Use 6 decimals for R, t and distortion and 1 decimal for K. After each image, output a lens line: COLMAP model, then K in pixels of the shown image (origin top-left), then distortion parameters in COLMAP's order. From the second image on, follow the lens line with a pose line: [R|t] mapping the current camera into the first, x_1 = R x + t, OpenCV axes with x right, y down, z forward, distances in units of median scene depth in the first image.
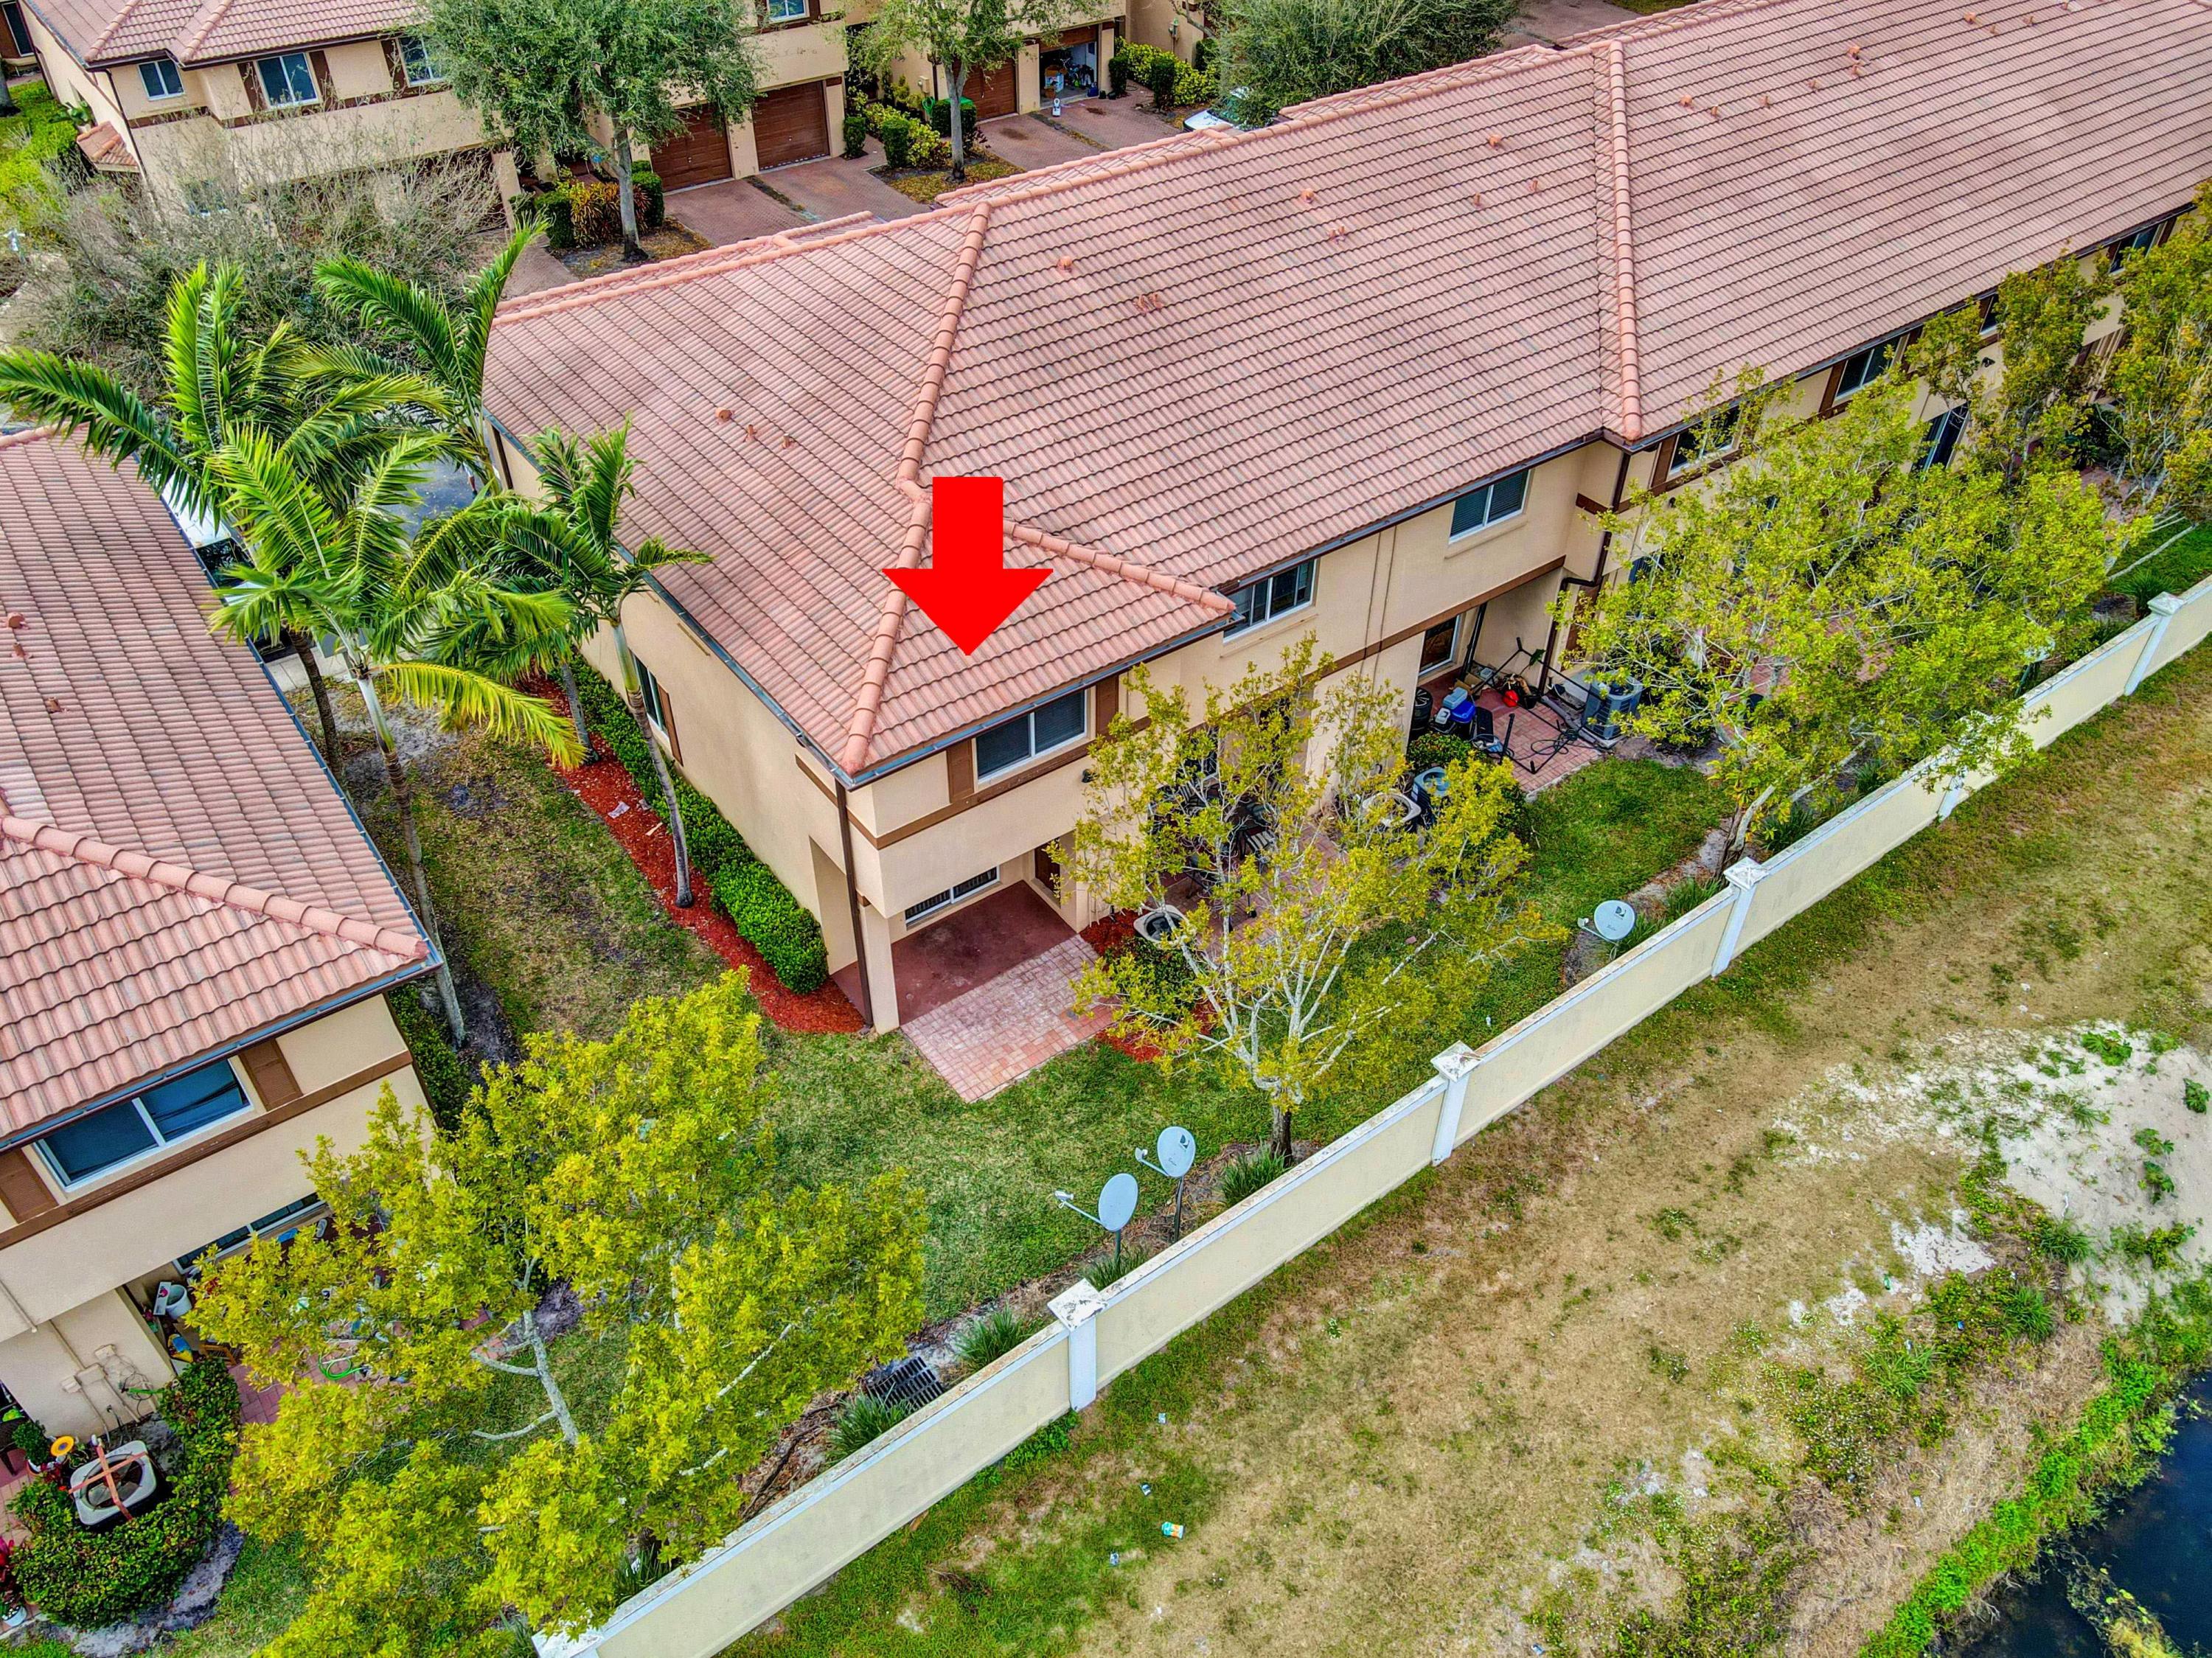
lens RADIAL K [[1624.4, 0, 1106.0], [0, 1624.4, 829.0], [0, 0, 1]] dist [0.028956, -0.005163]
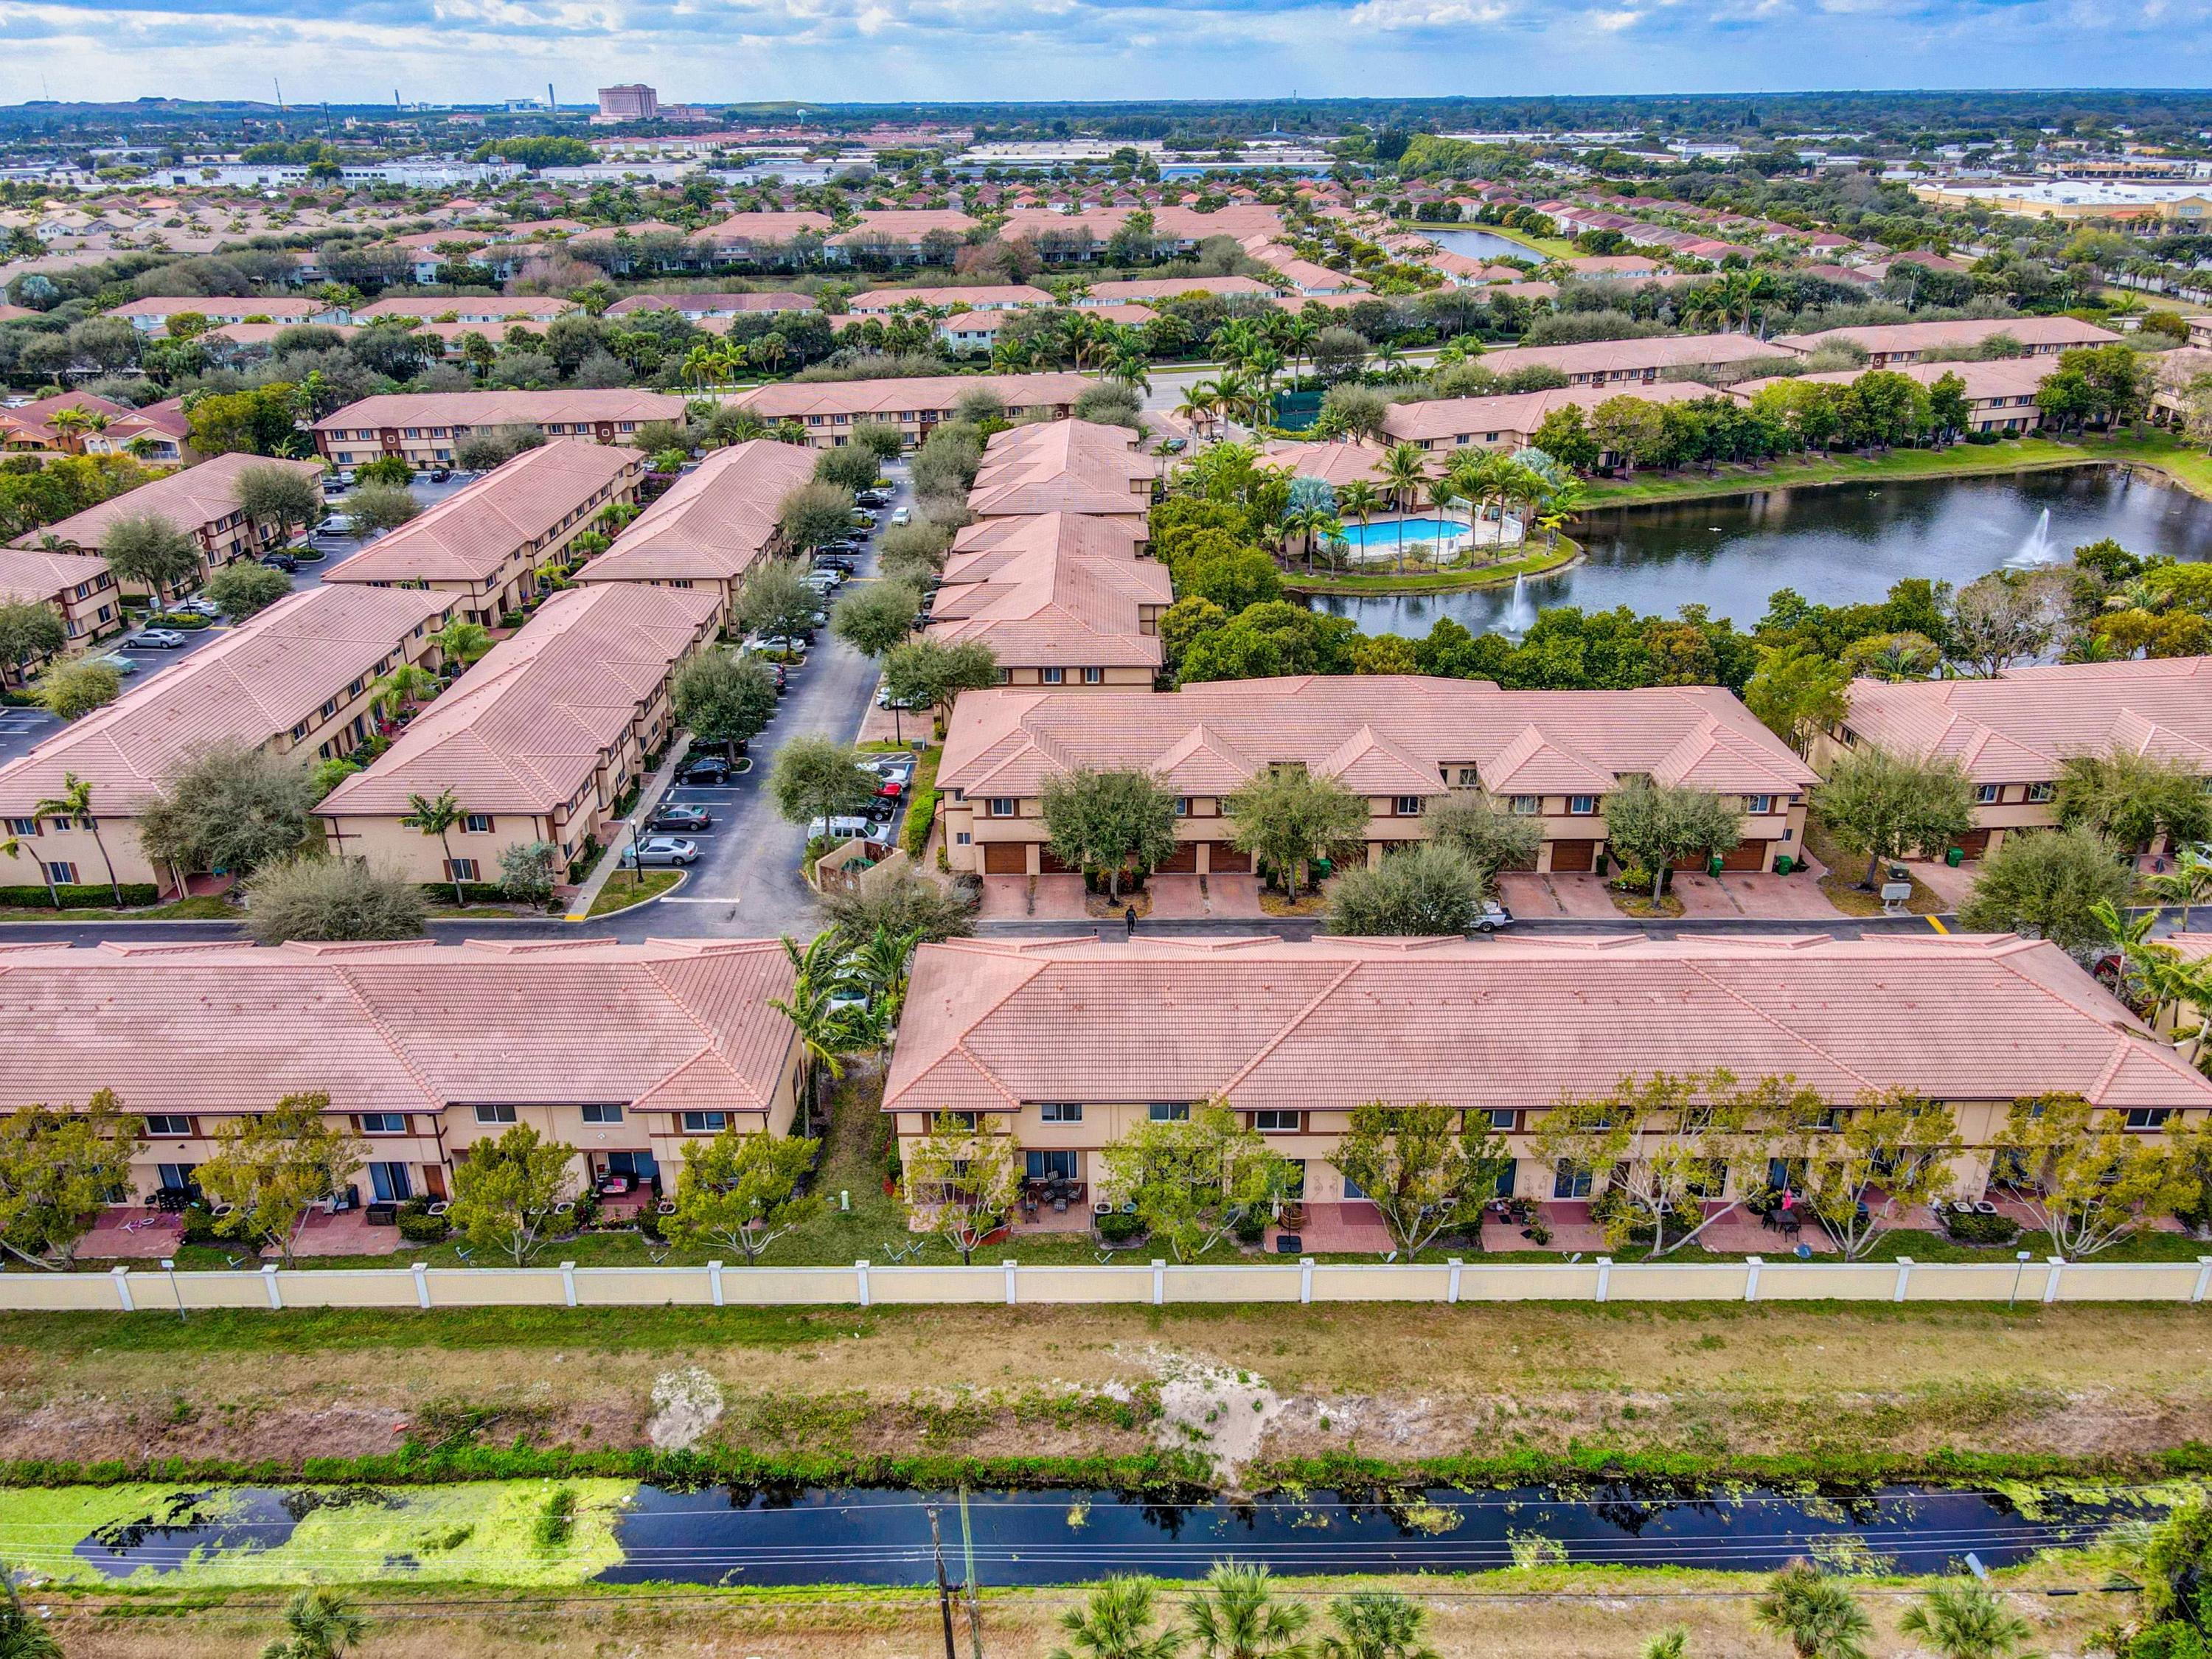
lens RADIAL K [[1624.6, 0, 1106.0], [0, 1624.6, 829.5], [0, 0, 1]] dist [0.028956, -0.005163]
pose [[0.805962, 0.242124, -0.540186, 1.717088], [-0.385738, 0.907000, -0.168987, -0.145995], [0.449033, 0.344567, 0.824405, -1.660249]]
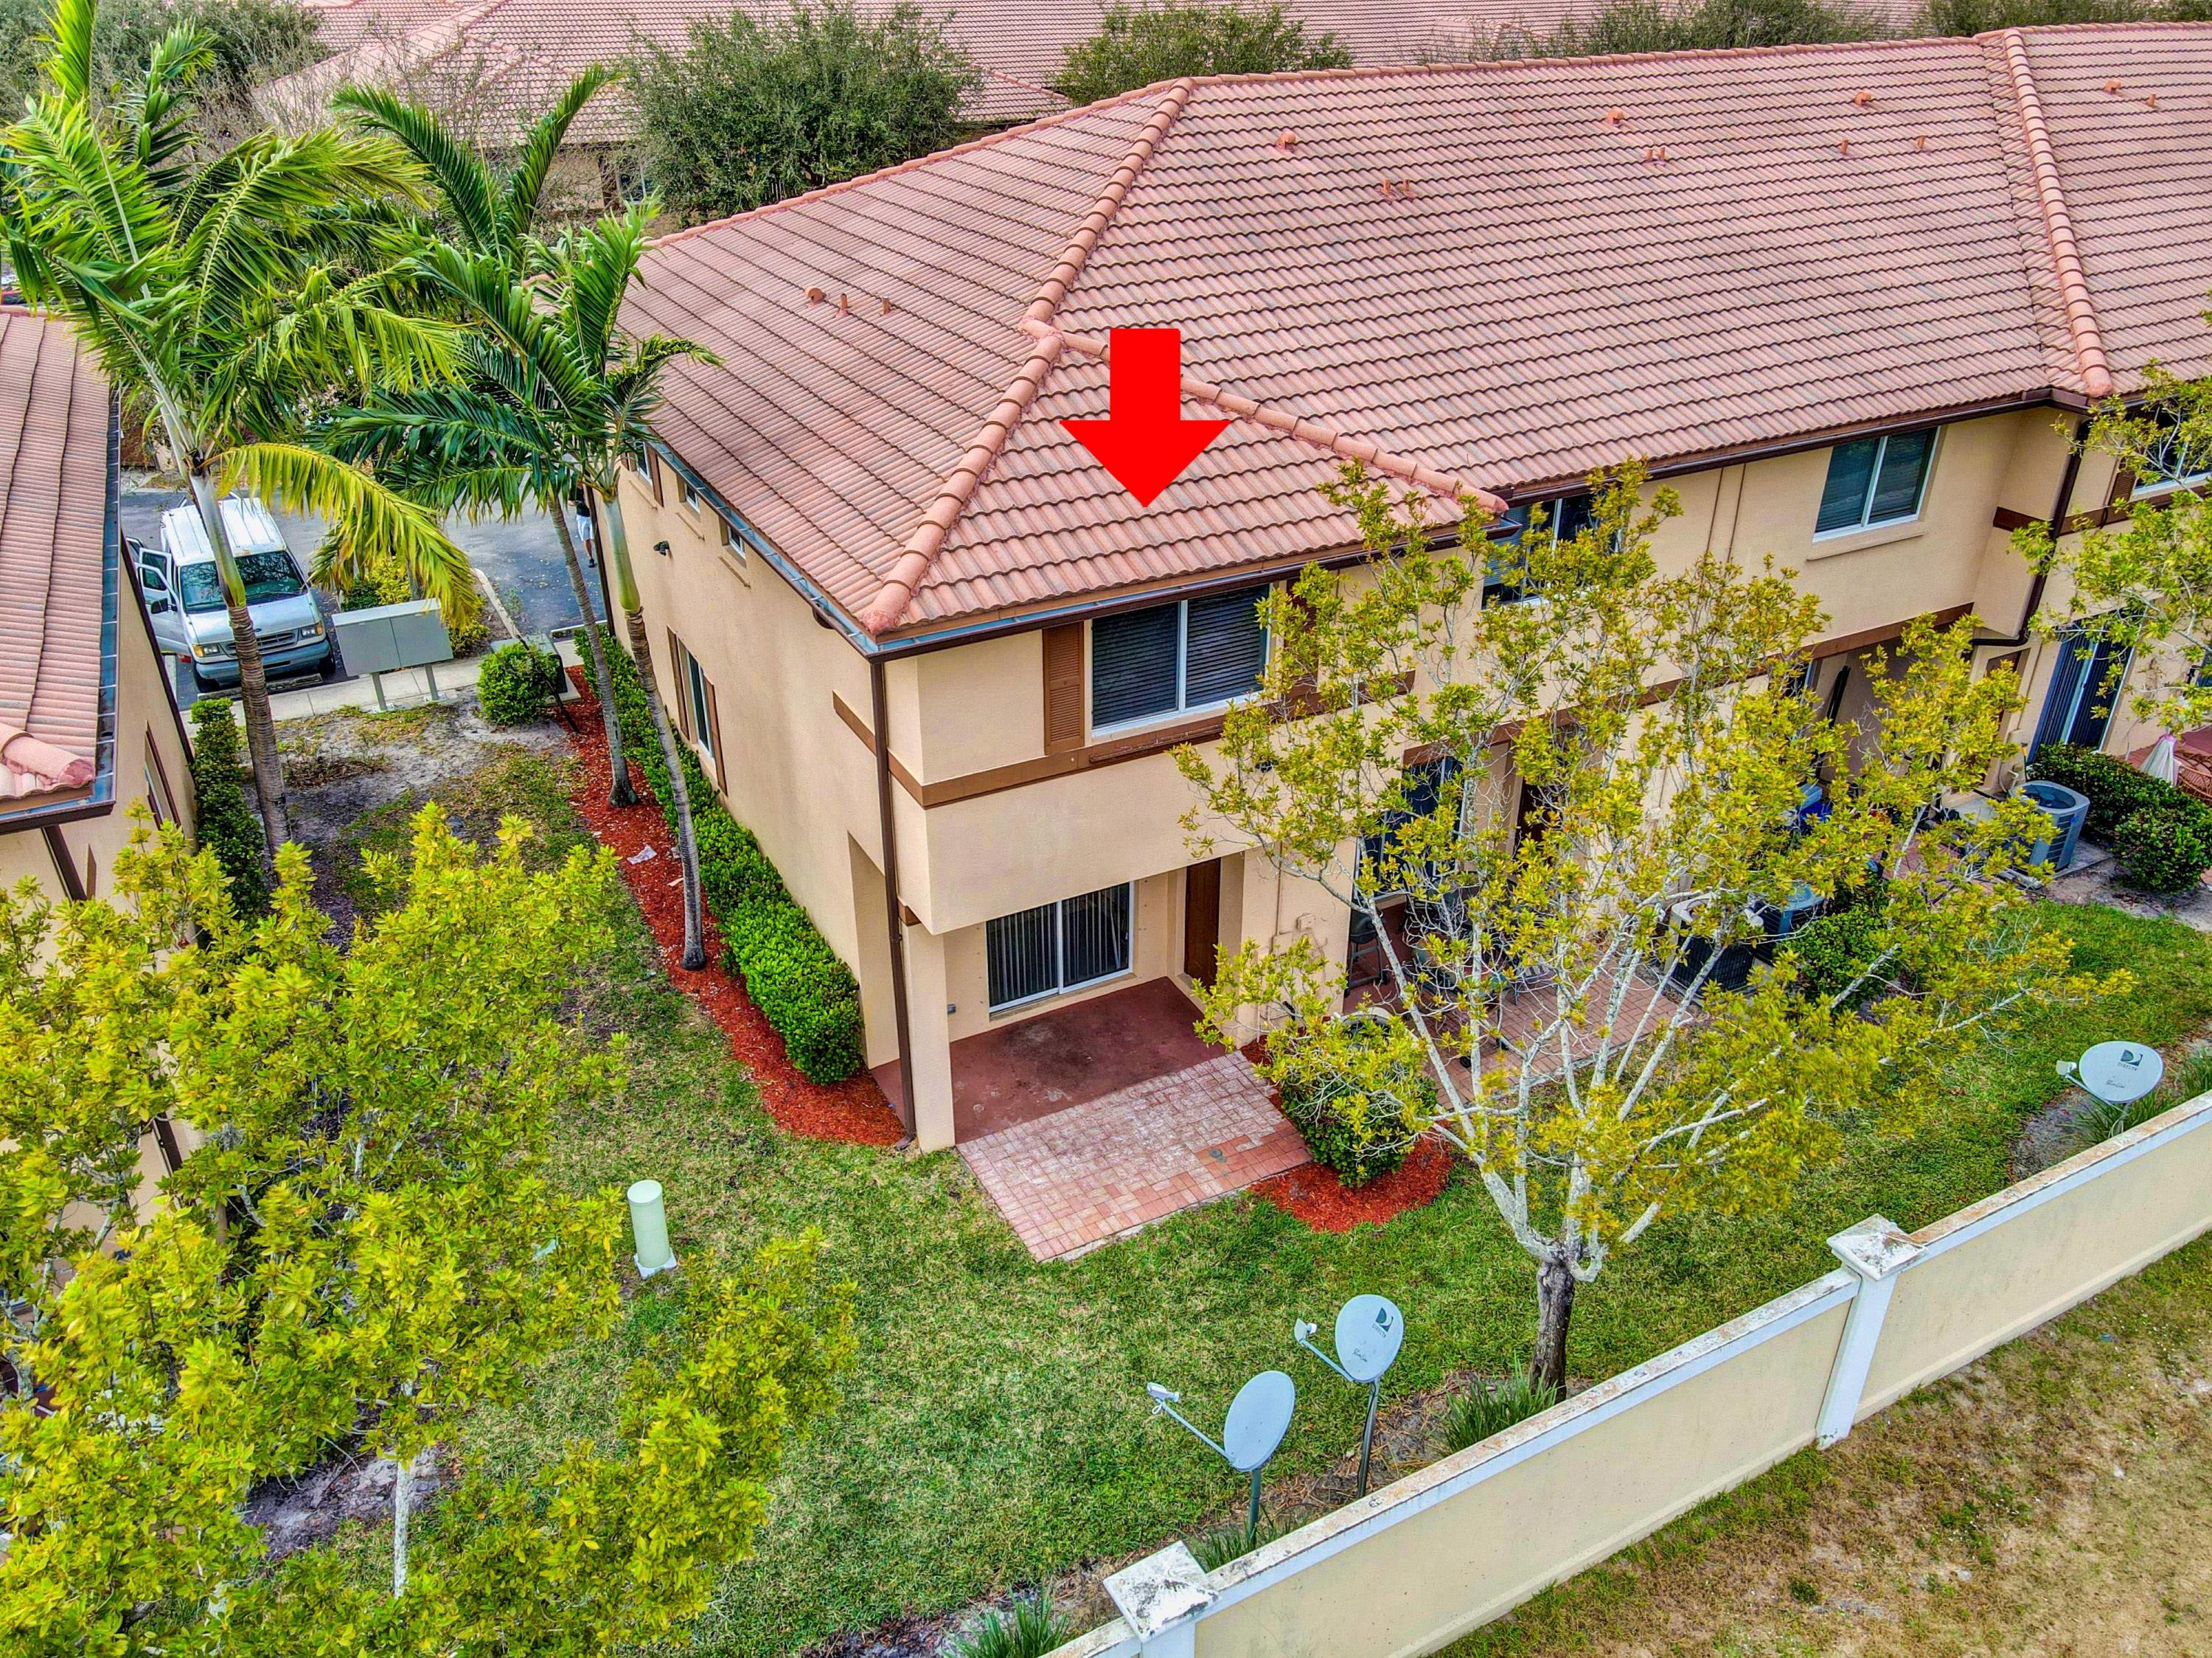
lens RADIAL K [[1624.4, 0, 1106.0], [0, 1624.4, 829.0], [0, 0, 1]] dist [0.028956, -0.005163]
pose [[0.988565, 0.063907, -0.136583, 0.016743], [-0.091186, 0.974733, -0.203913, 0.131495], [0.120101, 0.214035, 0.969415, 0.353366]]
